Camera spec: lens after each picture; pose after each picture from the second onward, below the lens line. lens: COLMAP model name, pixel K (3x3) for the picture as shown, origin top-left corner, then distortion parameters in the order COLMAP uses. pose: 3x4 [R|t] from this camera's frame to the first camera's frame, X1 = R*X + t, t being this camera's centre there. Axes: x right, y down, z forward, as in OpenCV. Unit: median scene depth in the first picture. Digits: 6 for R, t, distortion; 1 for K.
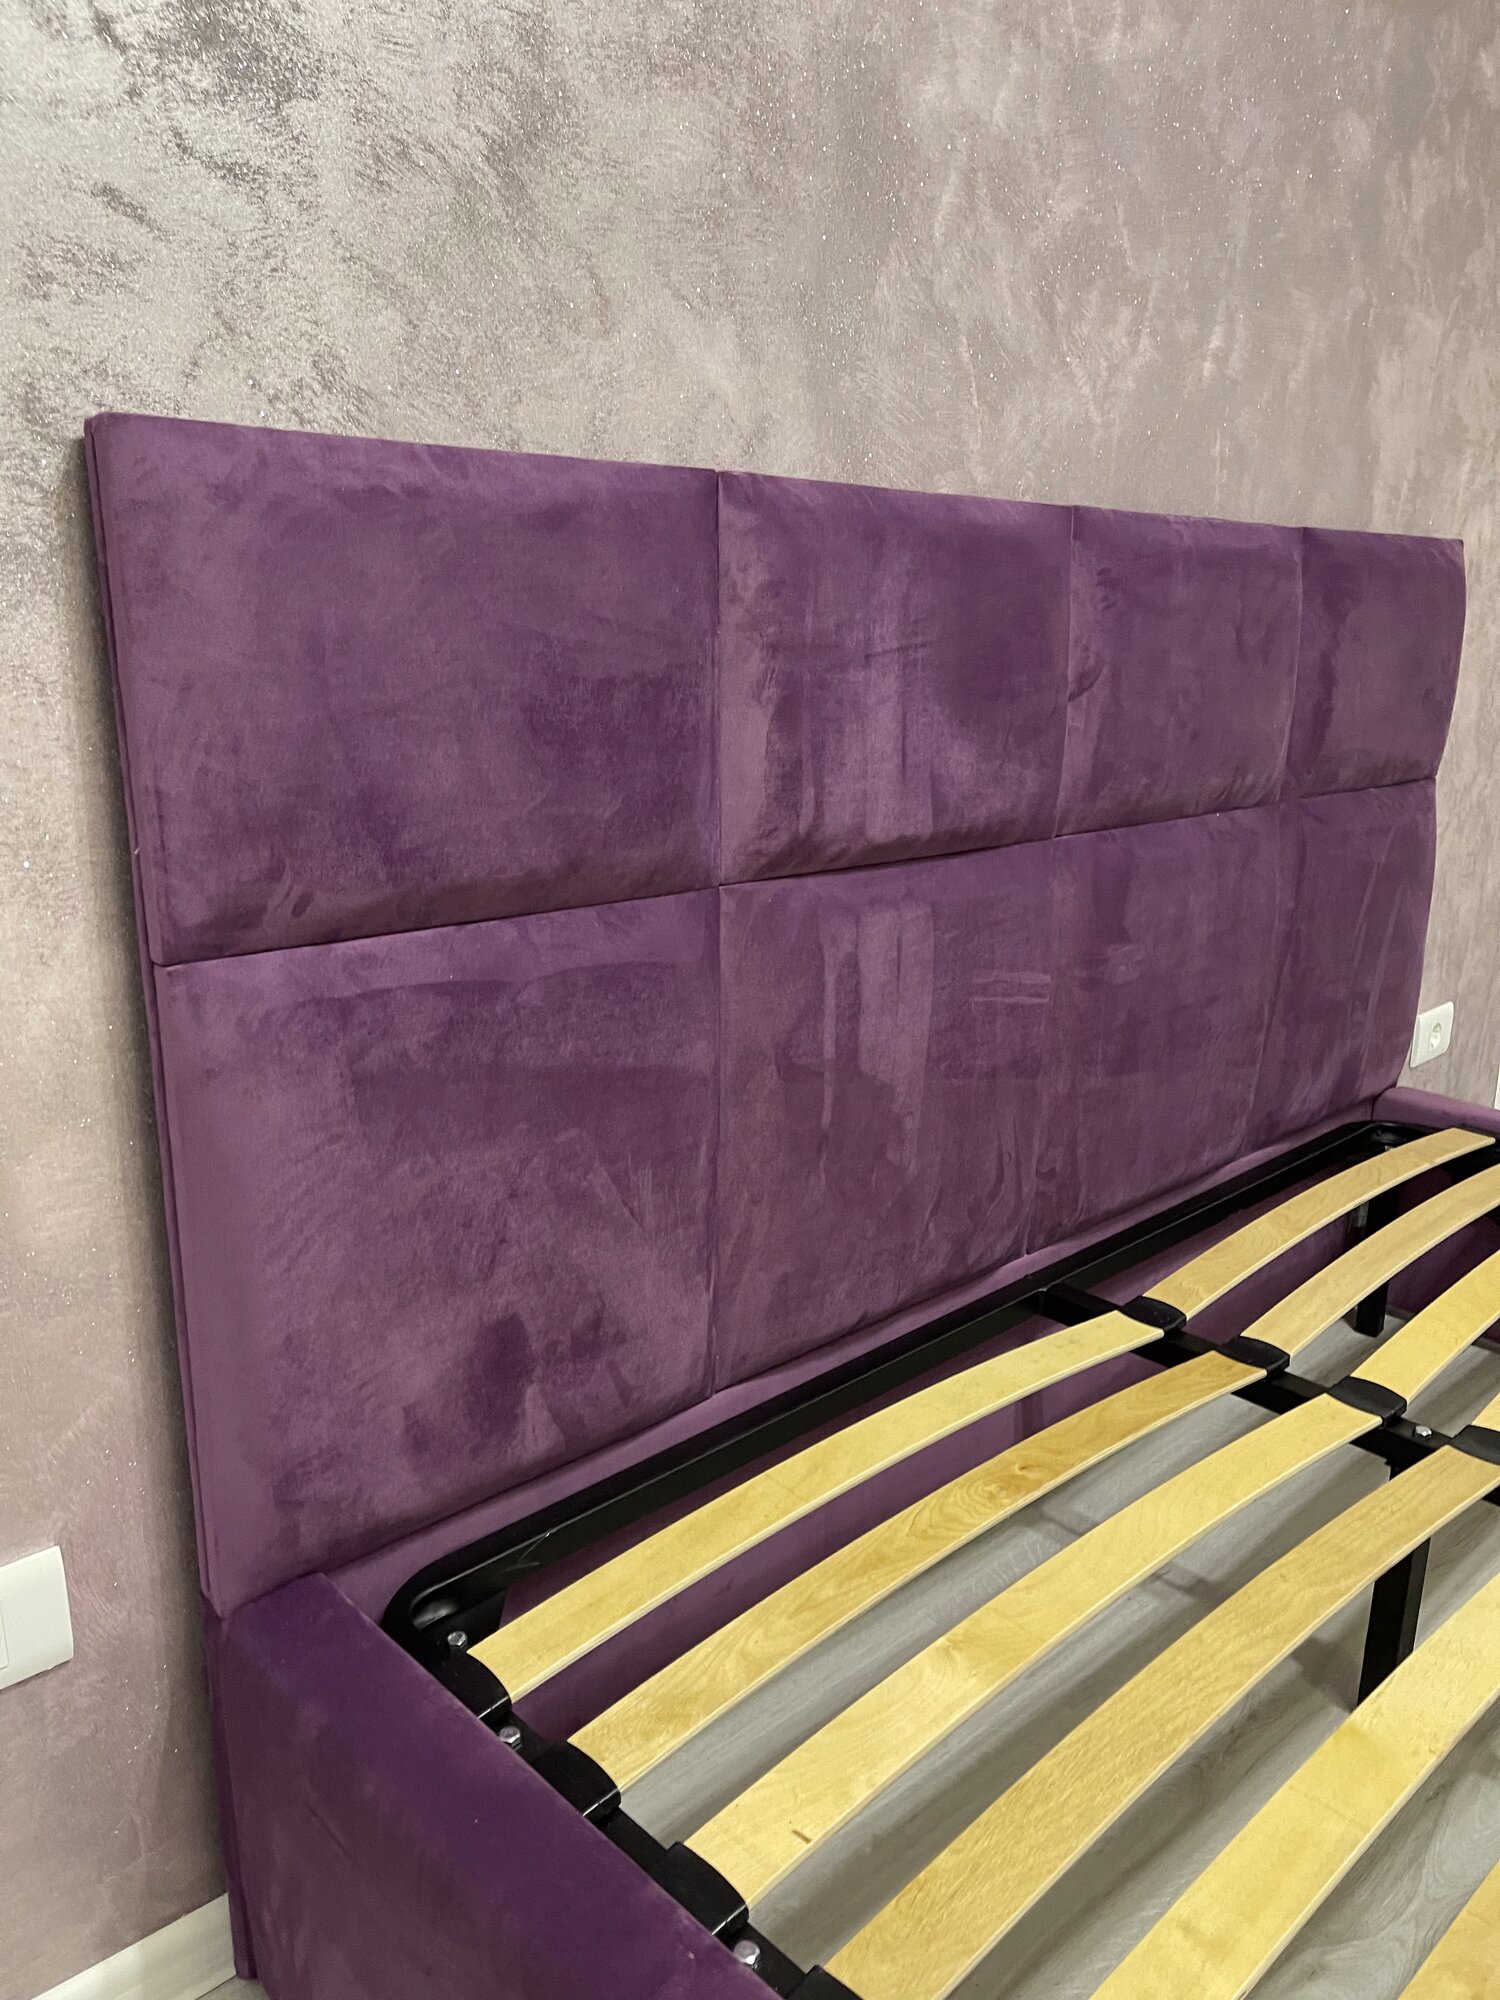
lens RADIAL K [[1497.6, 0, 751.4], [0, 1497.6, 1016.3], [0, 0, 1]] dist [0.071778, -0.073880]
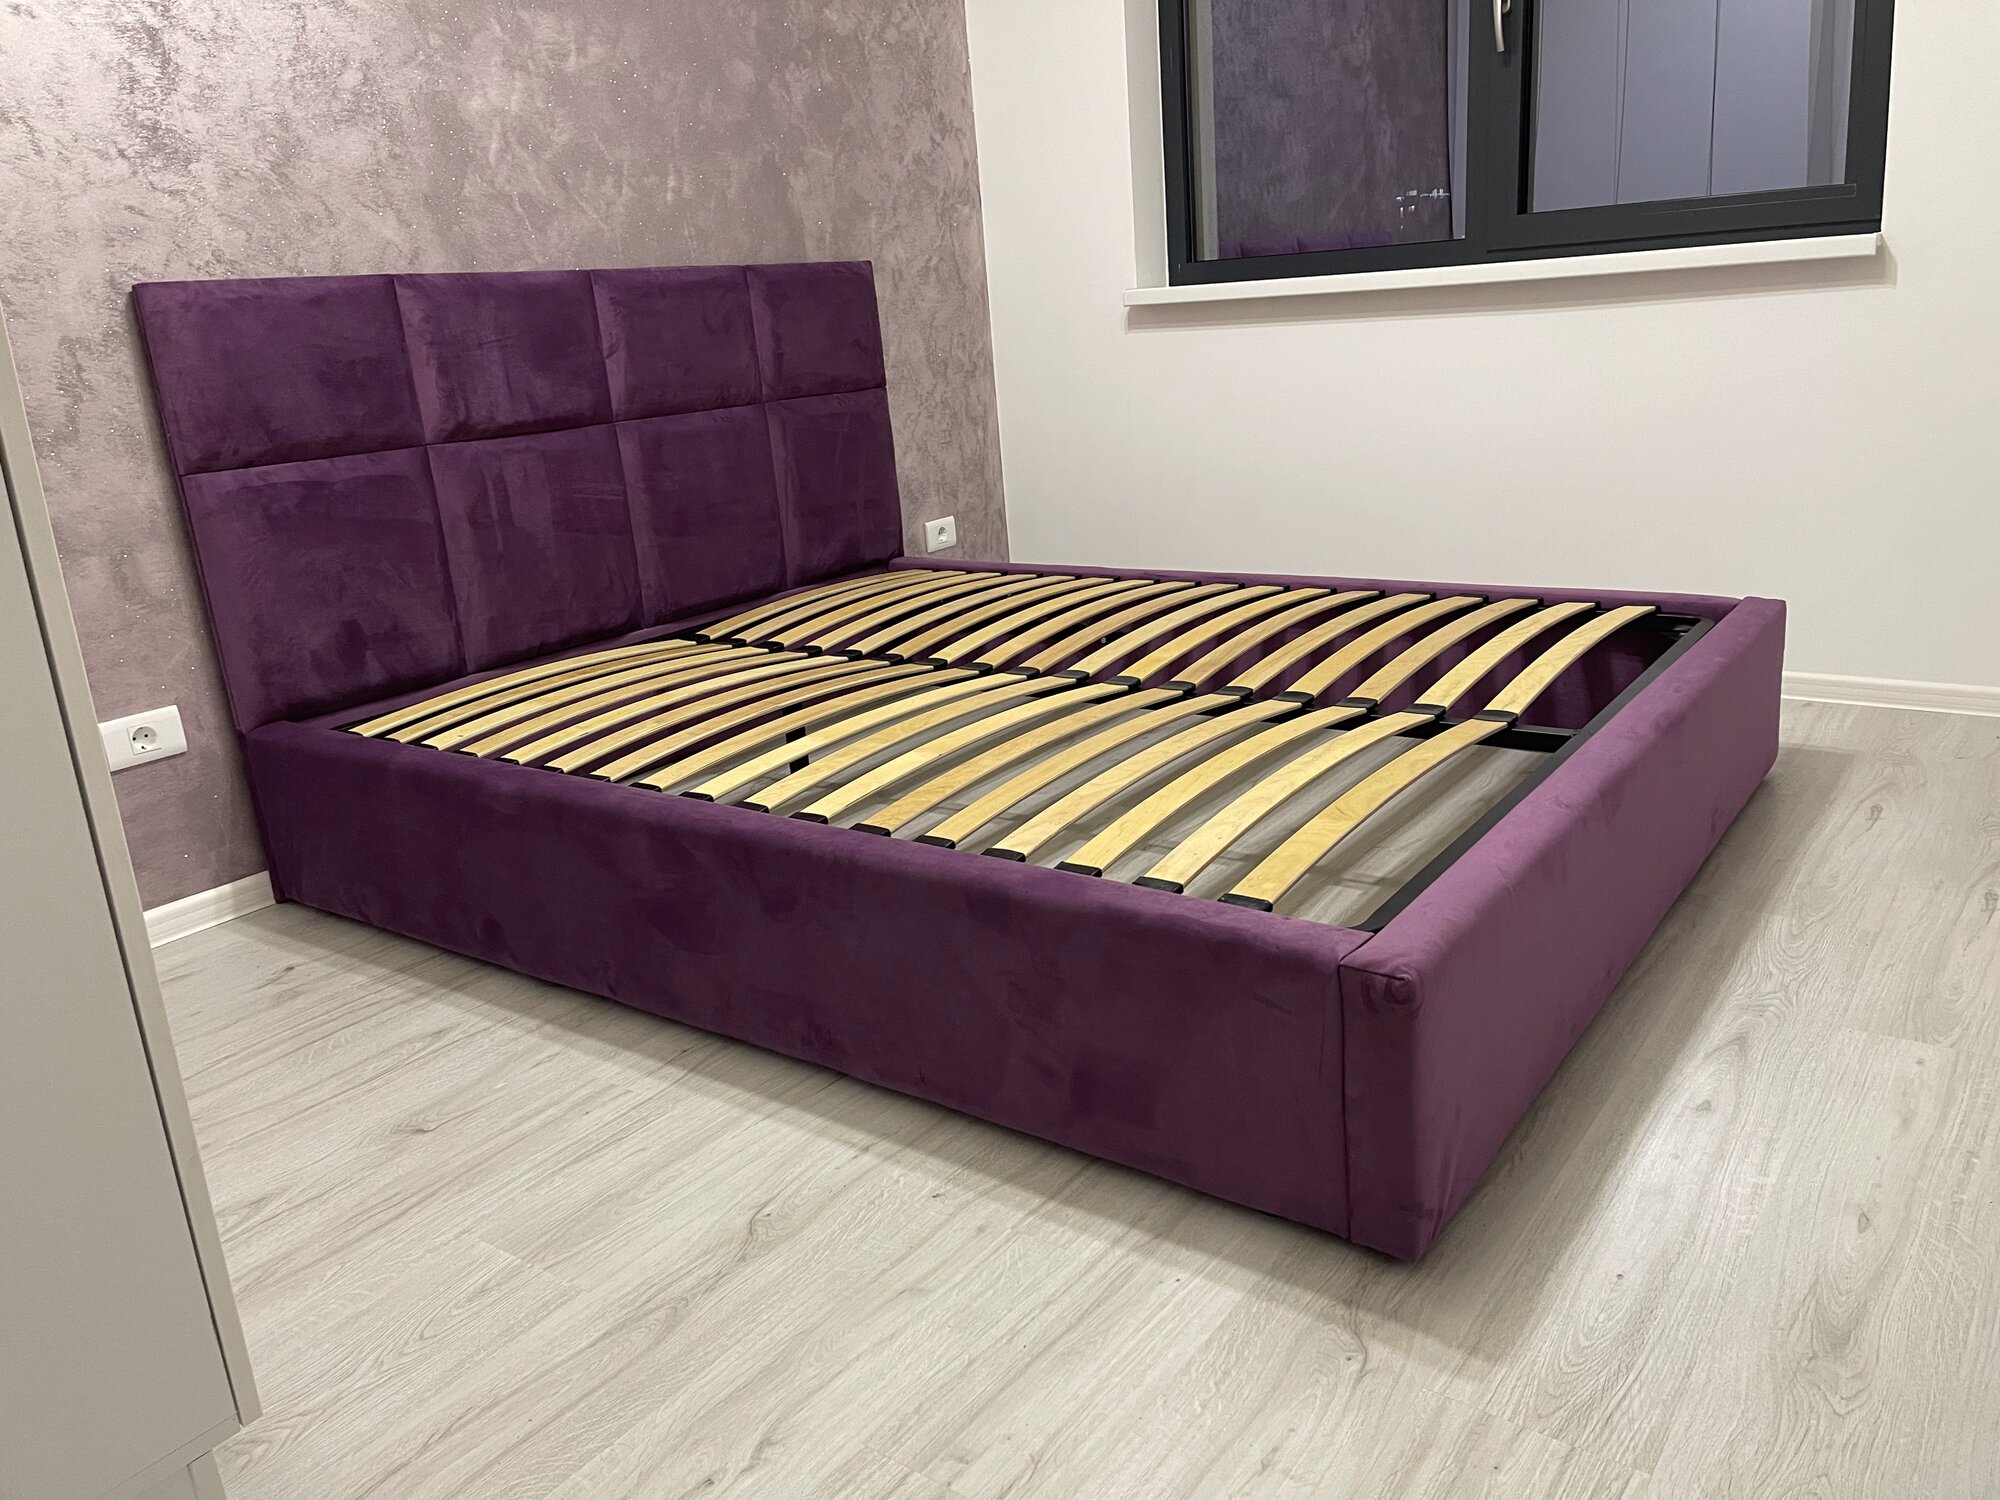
lens RADIAL K [[1493.8, 0, 1010.0], [0, 1493.8, 726.6], [0, 0, 1]] dist [0.073527, -0.076084]
pose [[0.979178, -0.138416, 0.148495, 0.478677], [0.138674, 0.990300, 0.008668, 0.473262], [-0.148255, 0.012105, 0.988875, -1.534943]]
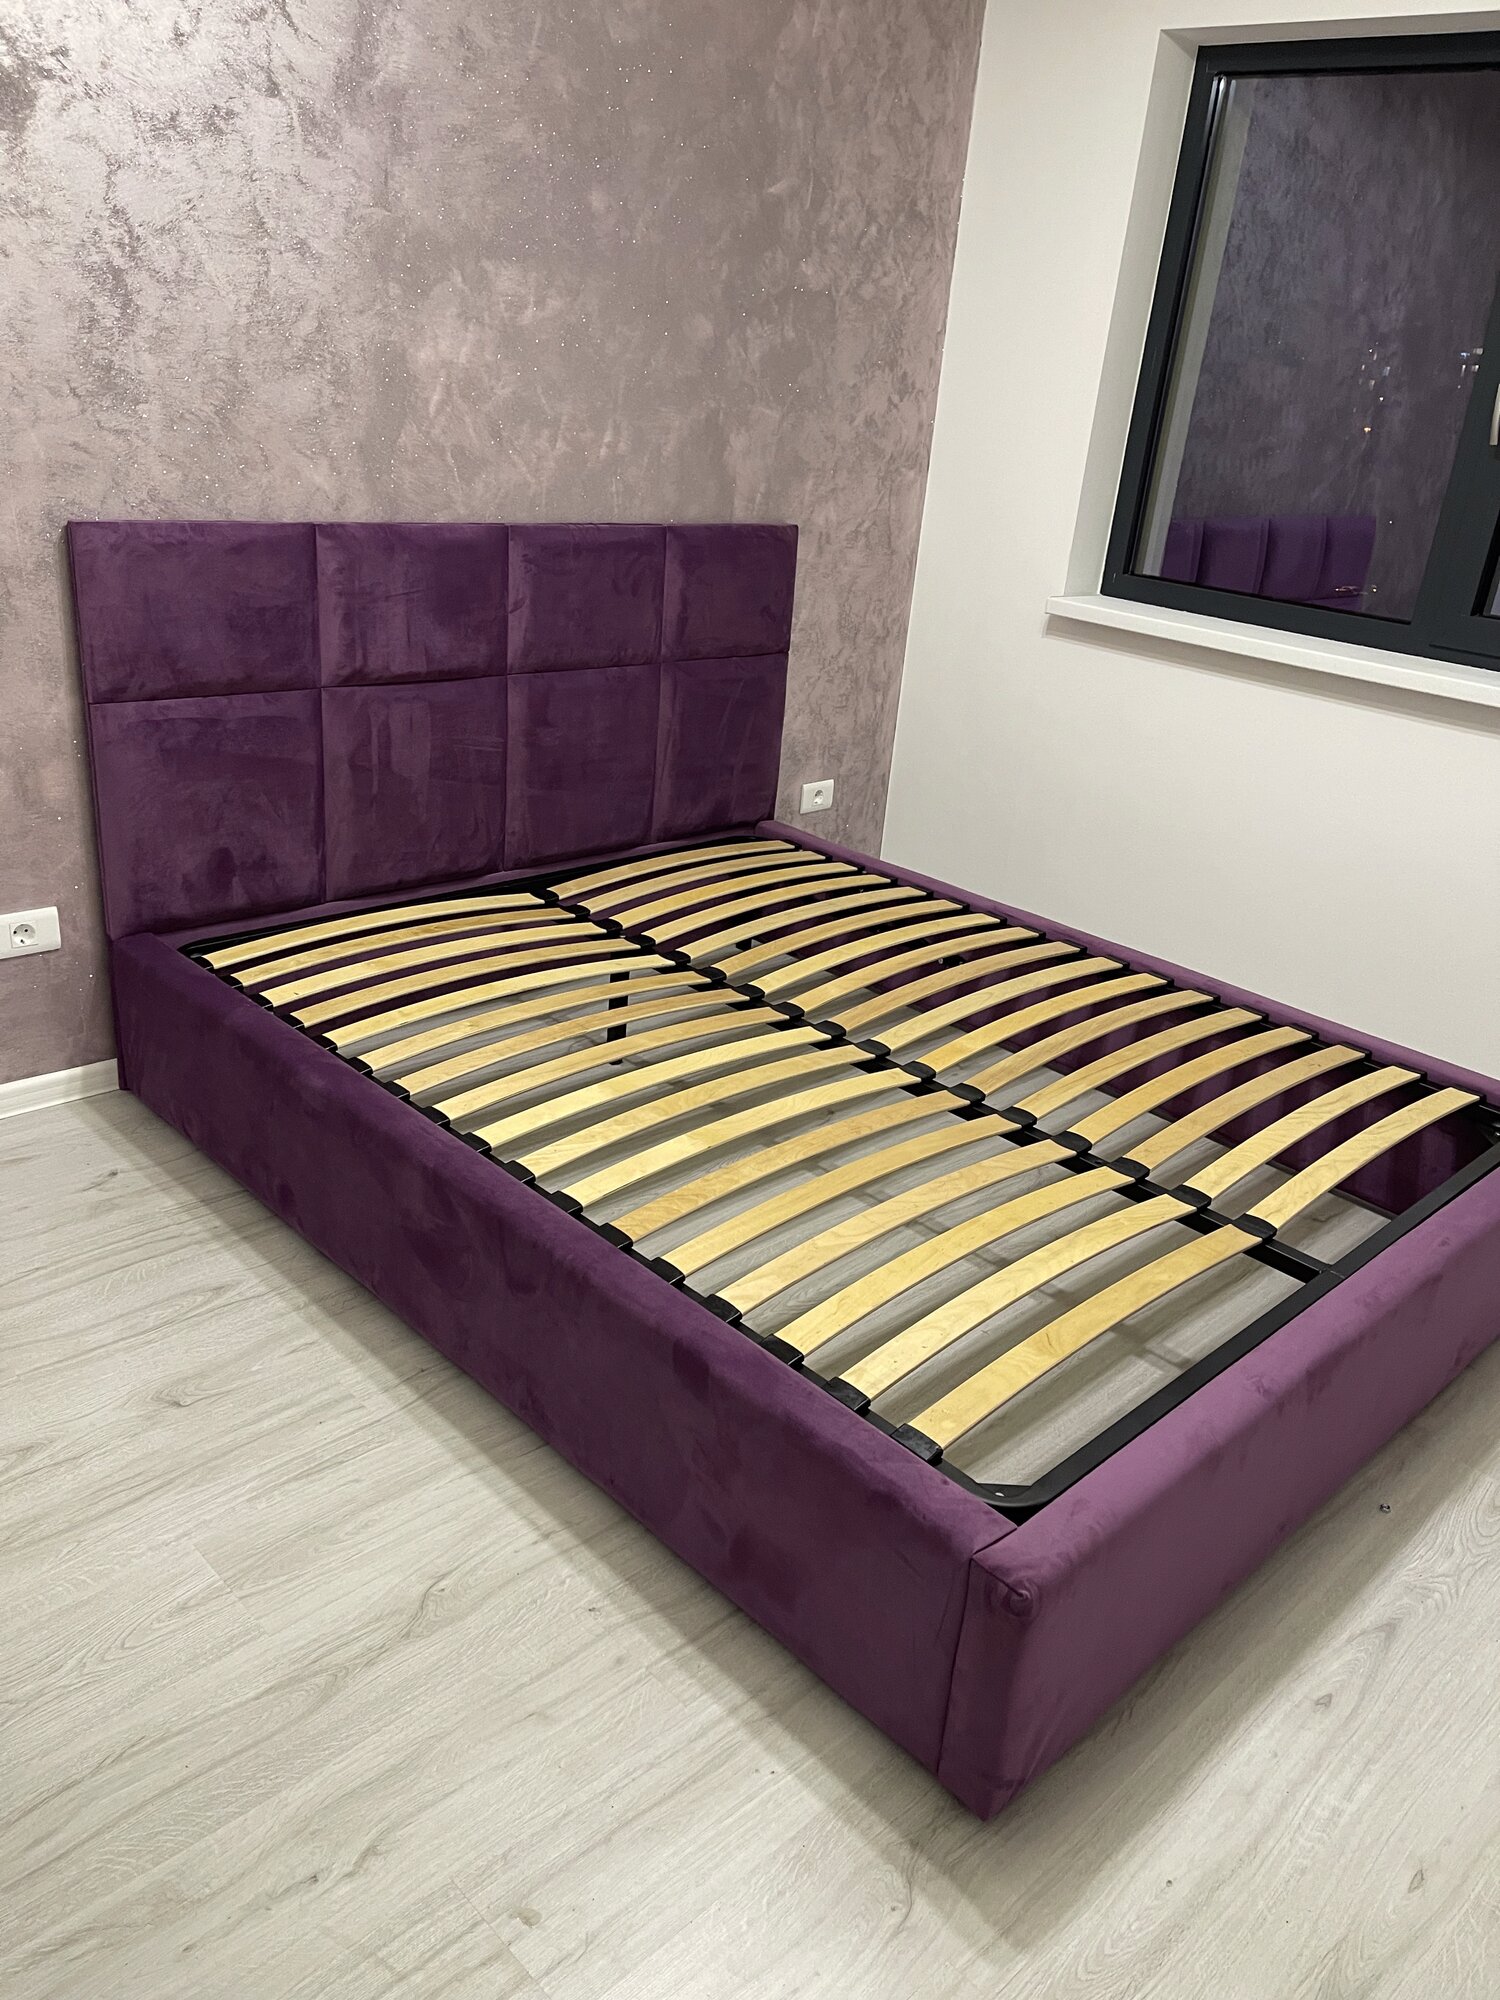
lens RADIAL K [[1493.8, 0, 743.6], [0, 1493.8, 996.7], [0, 0, 1]] dist [0.073527, -0.076084]
pose [[0.997647, 0.056529, 0.038783, 0.623569], [-0.060849, 0.990765, 0.121166, 0.076519], [-0.031575, -0.123241, 0.991874, -1.595794]]
